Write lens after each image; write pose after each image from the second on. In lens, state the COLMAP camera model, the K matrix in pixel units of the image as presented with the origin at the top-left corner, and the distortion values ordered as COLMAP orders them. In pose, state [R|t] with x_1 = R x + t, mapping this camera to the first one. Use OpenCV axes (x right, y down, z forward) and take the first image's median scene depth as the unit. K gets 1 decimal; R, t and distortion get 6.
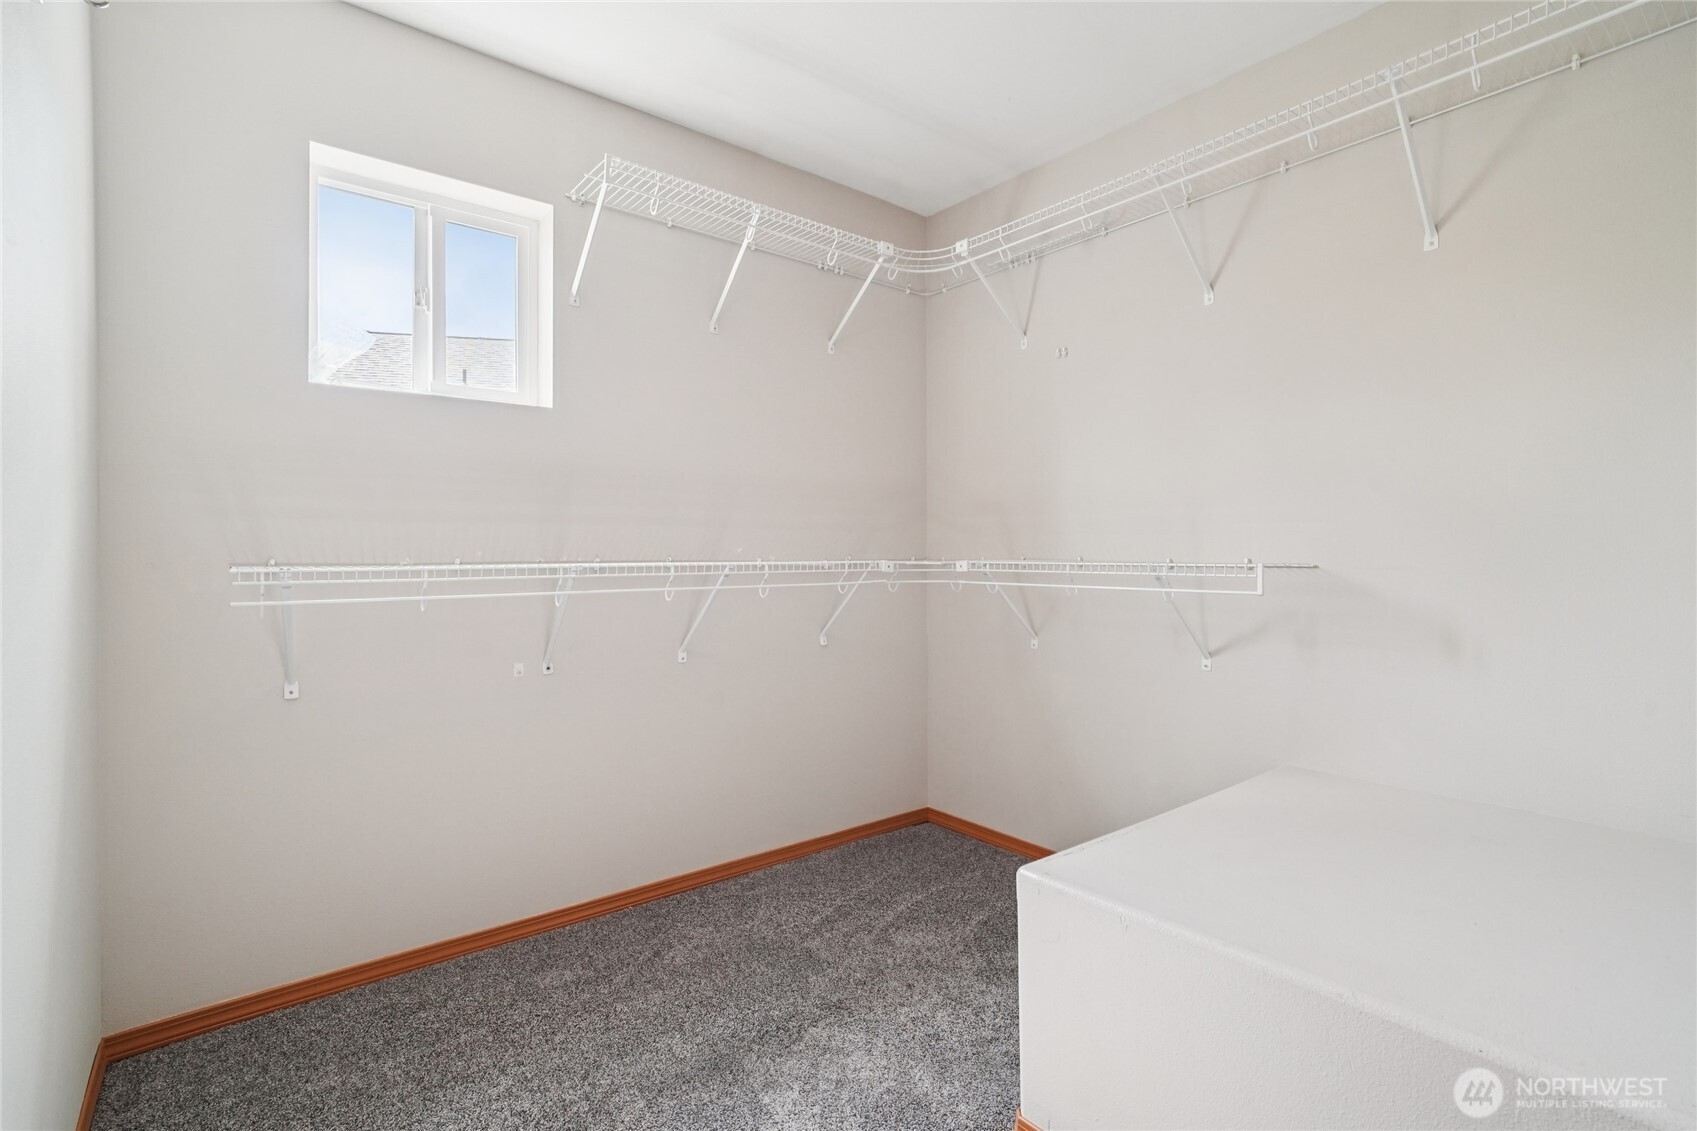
lens RADIAL K [[786.5, 0, 856.8], [0, 786.5, 563.5], [0, 0, 1]] dist [-0.009143, 0.004598]
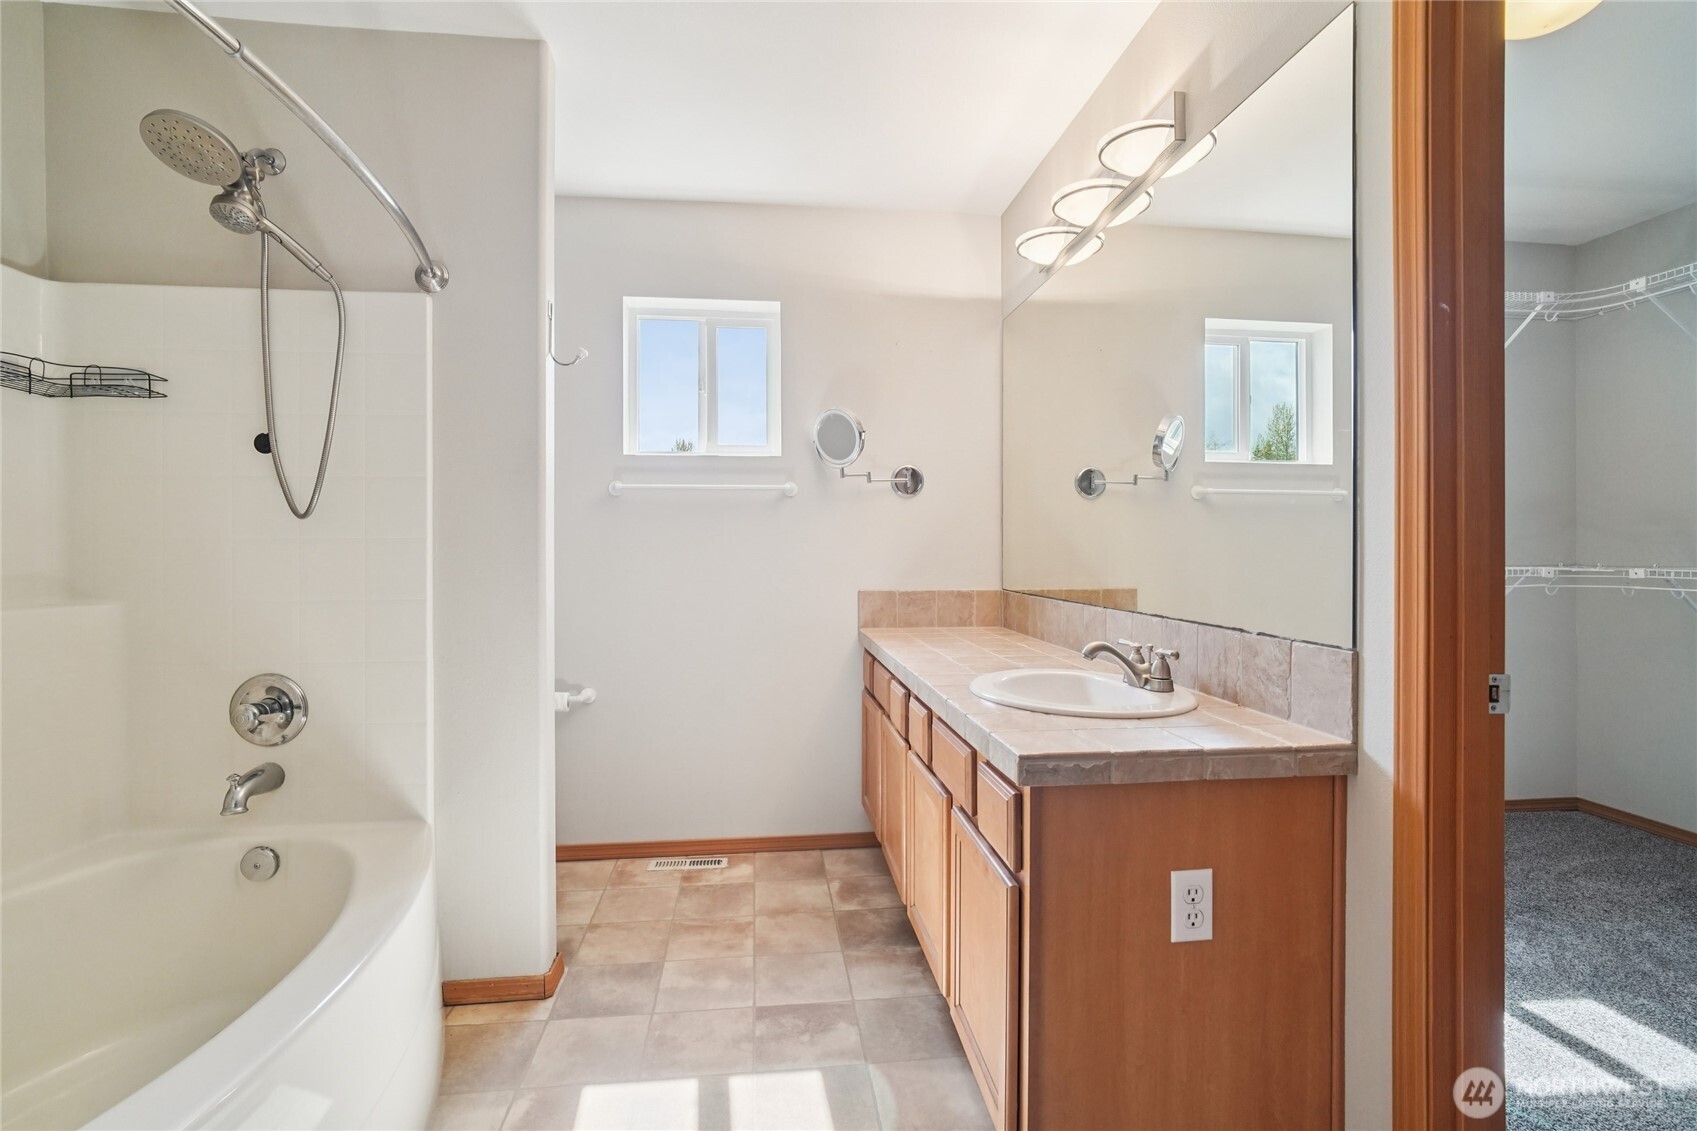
lens RADIAL K [[786.5, 0, 840.9], [0, 786.5, 556.3], [0, 0, 1]] dist [-0.009143, 0.004598]
pose [[0.842055, 0.002125, -0.539387, -0.216294], [-0.004498, 0.999985, -0.003082, -0.012311], [0.539372, 0.005021, 0.842052, -0.532370]]
